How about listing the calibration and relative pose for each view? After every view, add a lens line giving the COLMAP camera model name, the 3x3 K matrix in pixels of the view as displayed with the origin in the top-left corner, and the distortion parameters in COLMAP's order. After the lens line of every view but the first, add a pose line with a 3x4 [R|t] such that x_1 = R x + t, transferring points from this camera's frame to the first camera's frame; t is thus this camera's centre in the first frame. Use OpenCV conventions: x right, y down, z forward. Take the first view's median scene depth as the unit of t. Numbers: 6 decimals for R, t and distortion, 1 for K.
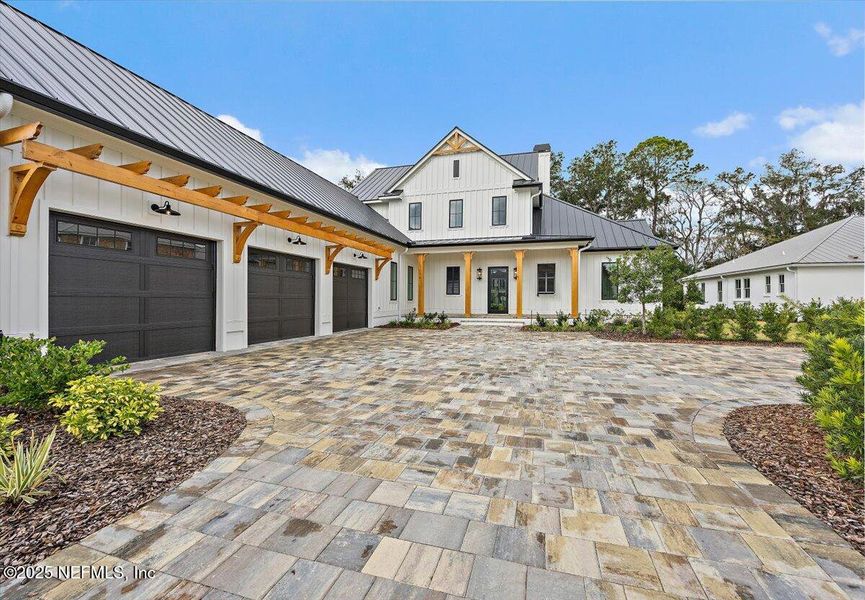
lens RADIAL K [[348.0, 0, 472.0], [0, 348.0, 298.6], [0, 0, 1]] dist [-0.069737, -0.000004]
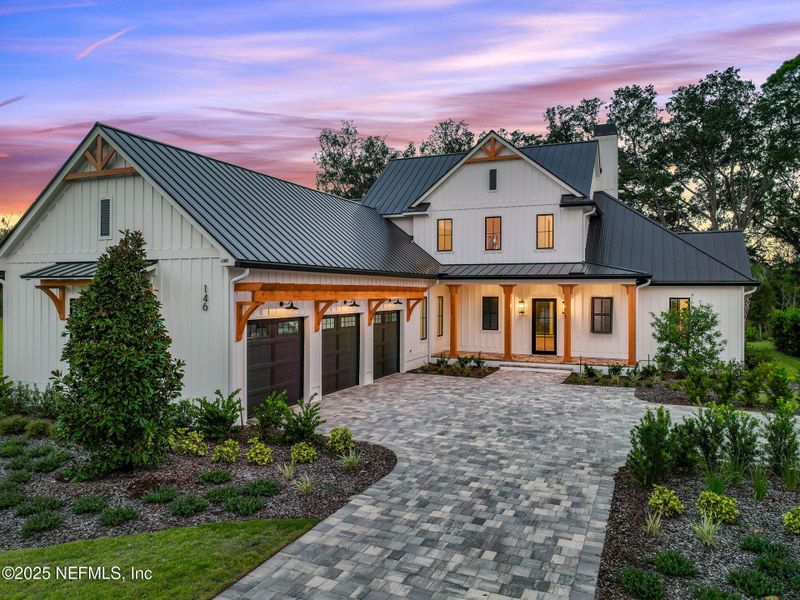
lens RADIAL K [[602.7, 0, 401.0], [0, 602.7, 279.4], [0, 0, 1]] dist [-0.038630, 0.002973]
pose [[0.980425, -0.004116, -0.196851, 0.023370], [0.002143, 0.999945, -0.010236, -0.126554], [0.196882, 0.009614, 0.980380, -0.509480]]
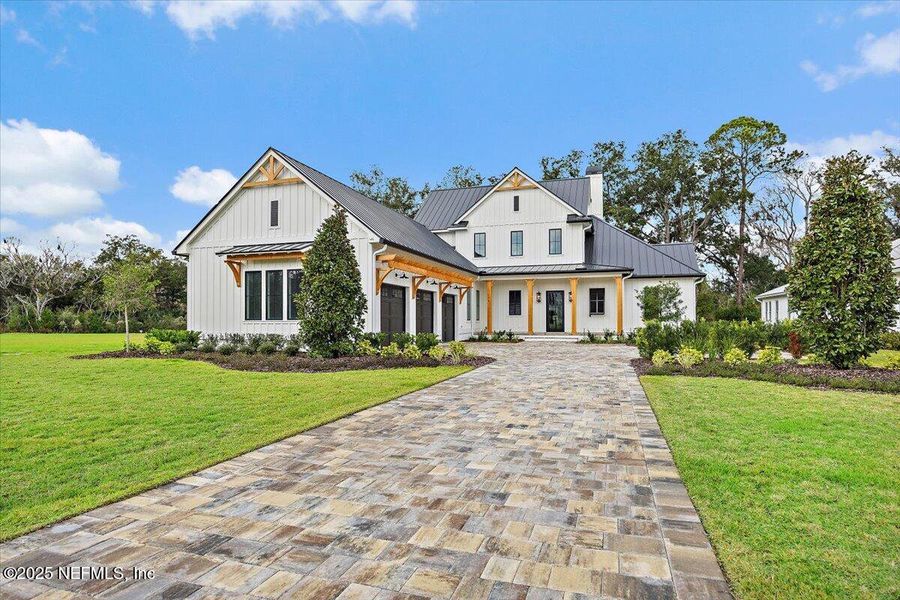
lens RADIAL K [[537.5, 0, 450.0], [0, 537.5, 300.0], [0, 0, 1]] dist [-0.062960, -0.000685]
pose [[0.995153, -0.008609, -0.097957, -0.098325], [0.005657, 0.999522, -0.030381, -0.009738], [0.098172, 0.029680, 0.994727, -0.807309]]
